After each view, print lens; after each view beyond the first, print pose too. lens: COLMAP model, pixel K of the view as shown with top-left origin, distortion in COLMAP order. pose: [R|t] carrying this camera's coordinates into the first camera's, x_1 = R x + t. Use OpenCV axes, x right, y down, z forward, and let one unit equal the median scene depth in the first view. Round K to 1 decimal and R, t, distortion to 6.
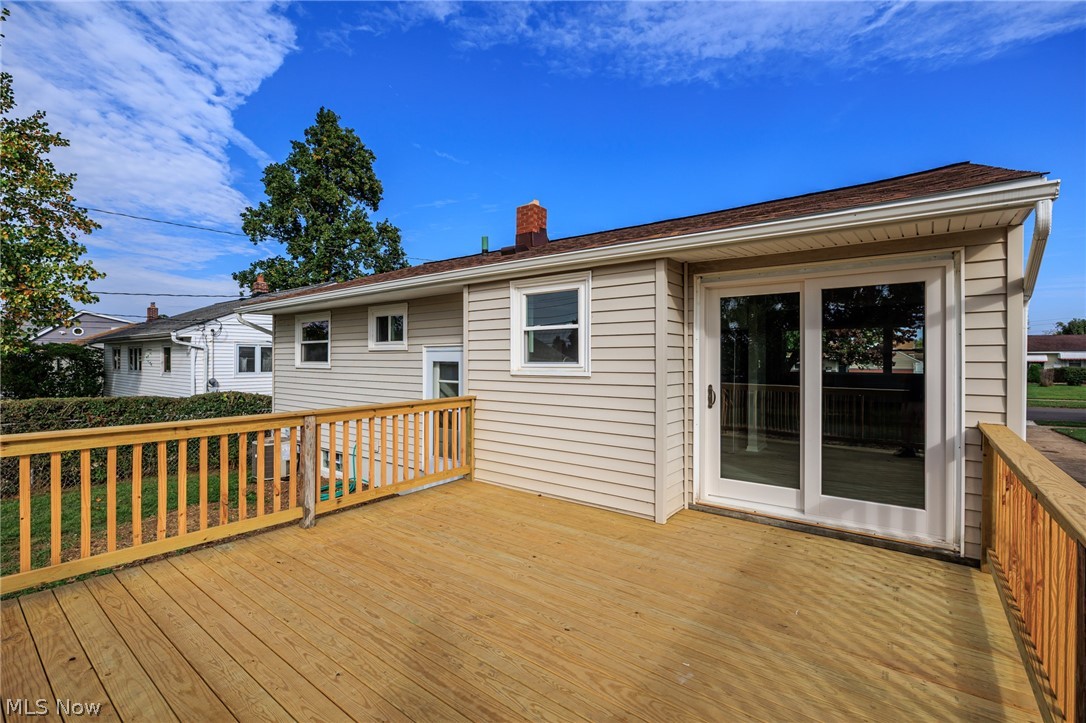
lens RADIAL K [[486.8, 0, 543.0], [0, 486.8, 361.5], [0, 0, 1]] dist [-0.001489, -0.000244]
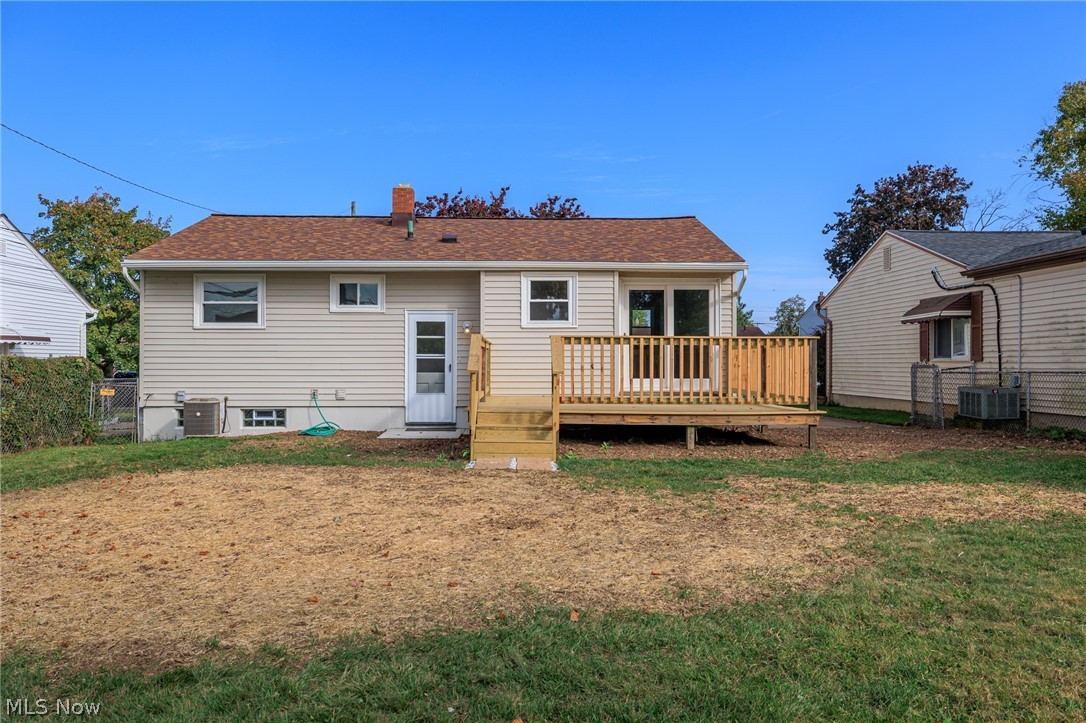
lens RADIAL K [[898.4, 0, 541.2], [0, 898.4, 379.2], [0, 0, 1]] dist [-0.002441, 0.001035]
pose [[0.772868, -0.012834, 0.634437, -1.995771], [0.003726, 0.999870, 0.015688, 0.157369], [-0.634556, -0.009761, 0.772815, -1.444790]]
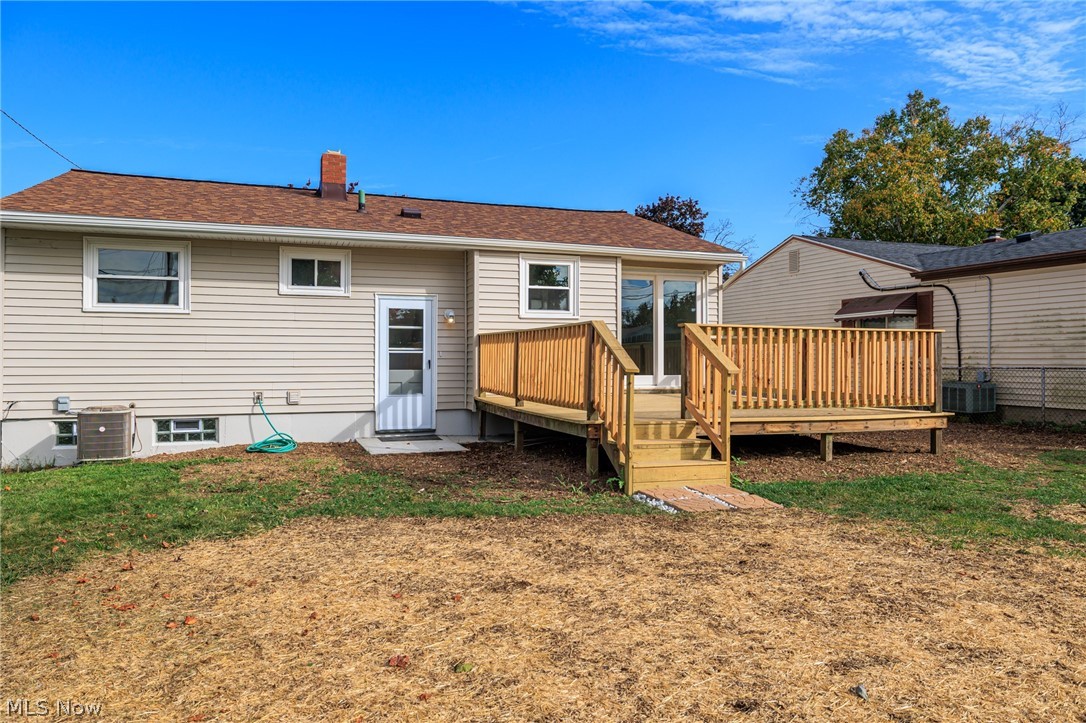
lens RADIAL K [[751.2, 0, 543.0], [0, 751.2, 361.5], [0, 0, 1]] dist [0.001323, 0.000160]
pose [[0.530316, -0.004761, 0.847787, -1.948108], [0.002989, 0.999989, 0.003746, 0.150539], [-0.847795, 0.000547, 0.530324, -0.245952]]
